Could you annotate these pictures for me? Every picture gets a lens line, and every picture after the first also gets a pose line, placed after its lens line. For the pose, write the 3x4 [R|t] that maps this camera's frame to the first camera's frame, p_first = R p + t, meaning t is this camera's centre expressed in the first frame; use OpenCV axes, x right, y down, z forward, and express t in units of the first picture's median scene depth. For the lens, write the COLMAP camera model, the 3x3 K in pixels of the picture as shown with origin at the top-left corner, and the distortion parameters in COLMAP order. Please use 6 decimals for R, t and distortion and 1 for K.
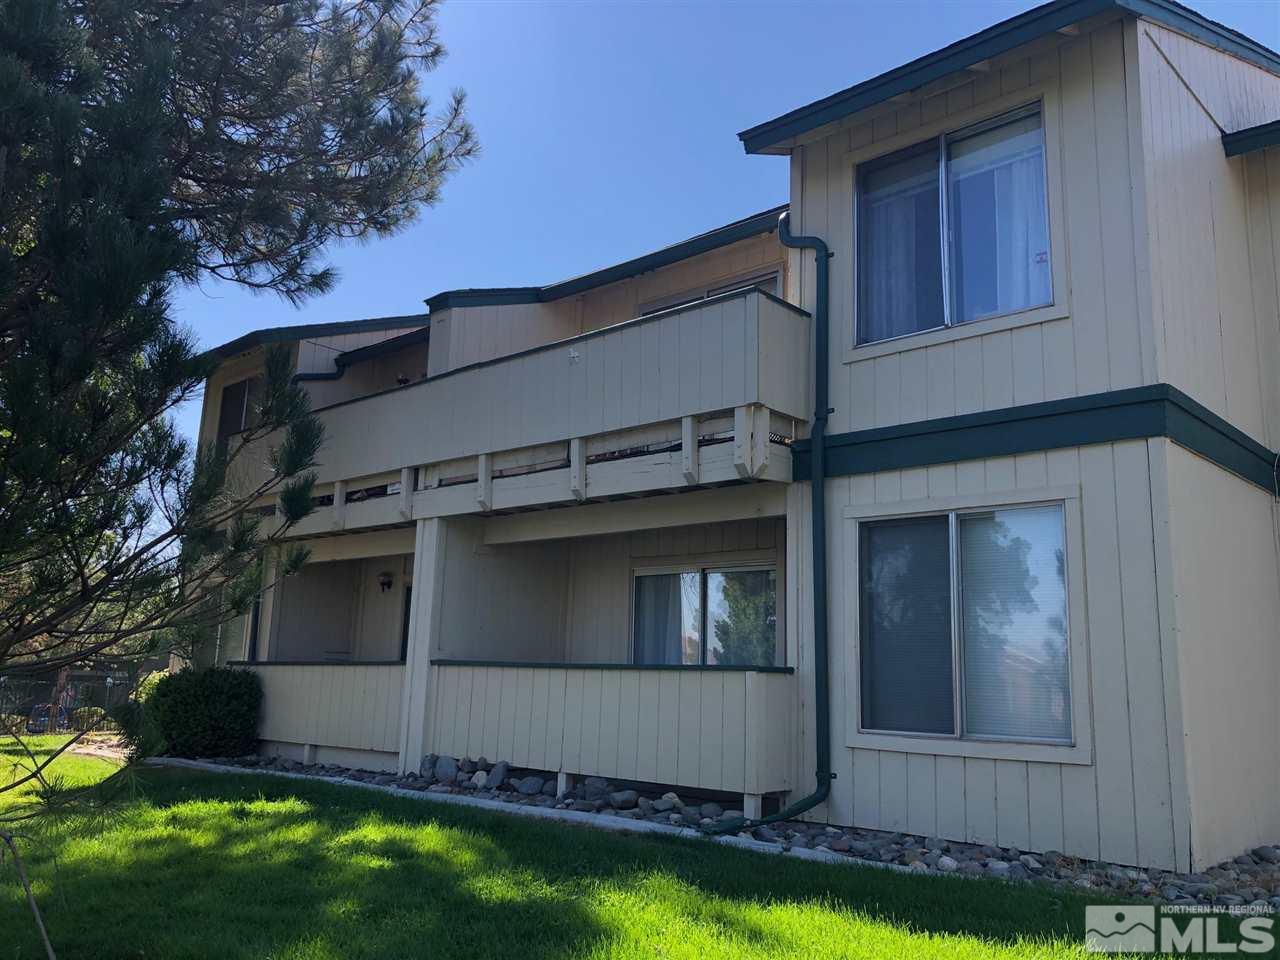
lens RADIAL K [[1049.5, 0, 644.3], [0, 1049.5, 476.5], [0, 0, 1]] dist [0.067003, -0.085490]
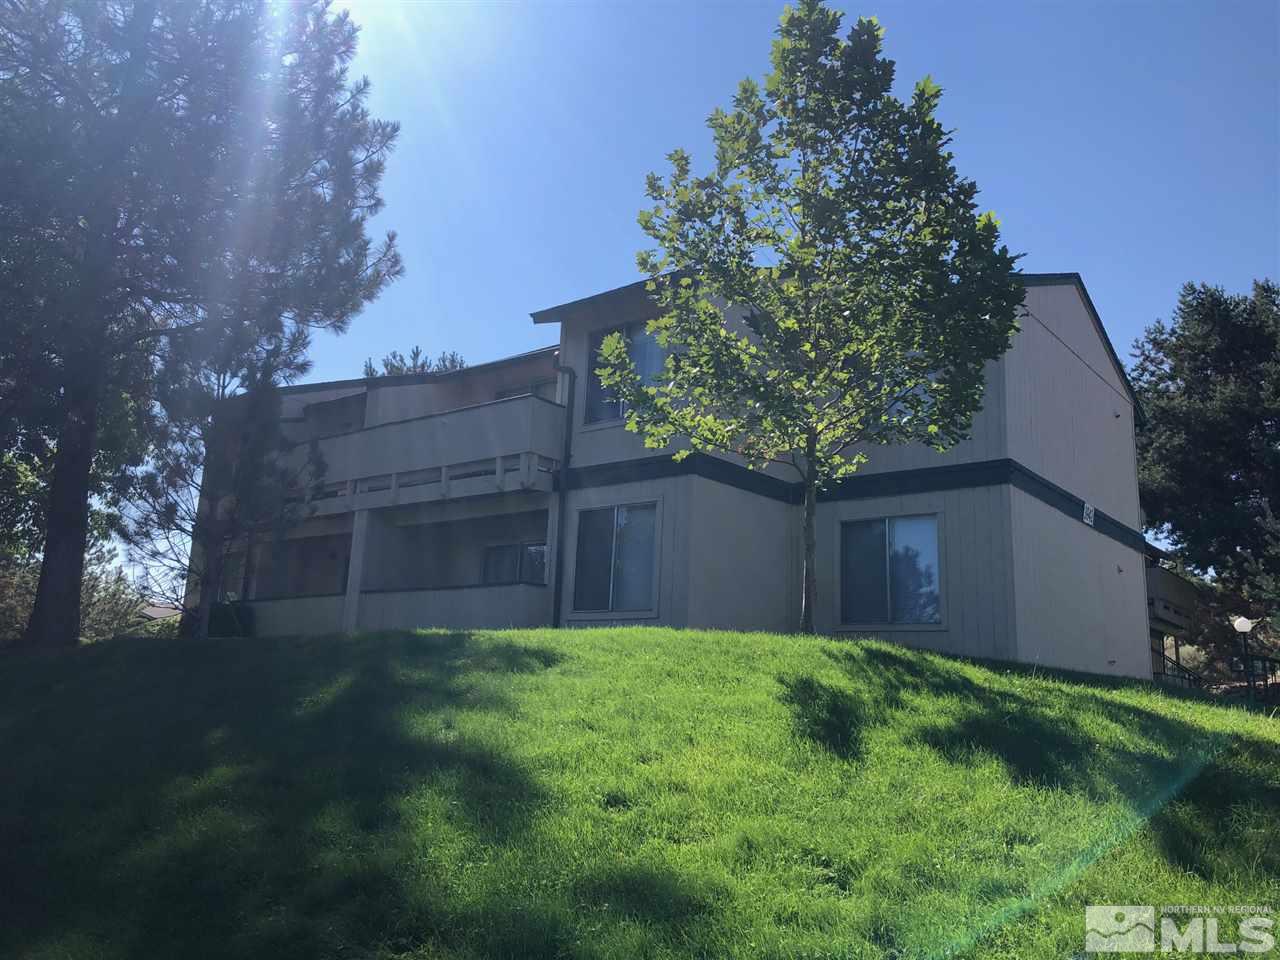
lens RADIAL K [[1049.5, 0, 644.3], [0, 1049.5, 476.5], [0, 0, 1]] dist [0.067003, -0.085490]
pose [[0.998236, 0.024754, 0.053971, 0.185364], [-0.023581, 0.999474, -0.022251, 0.014209], [-0.054494, 0.020939, 0.998295, -0.857787]]
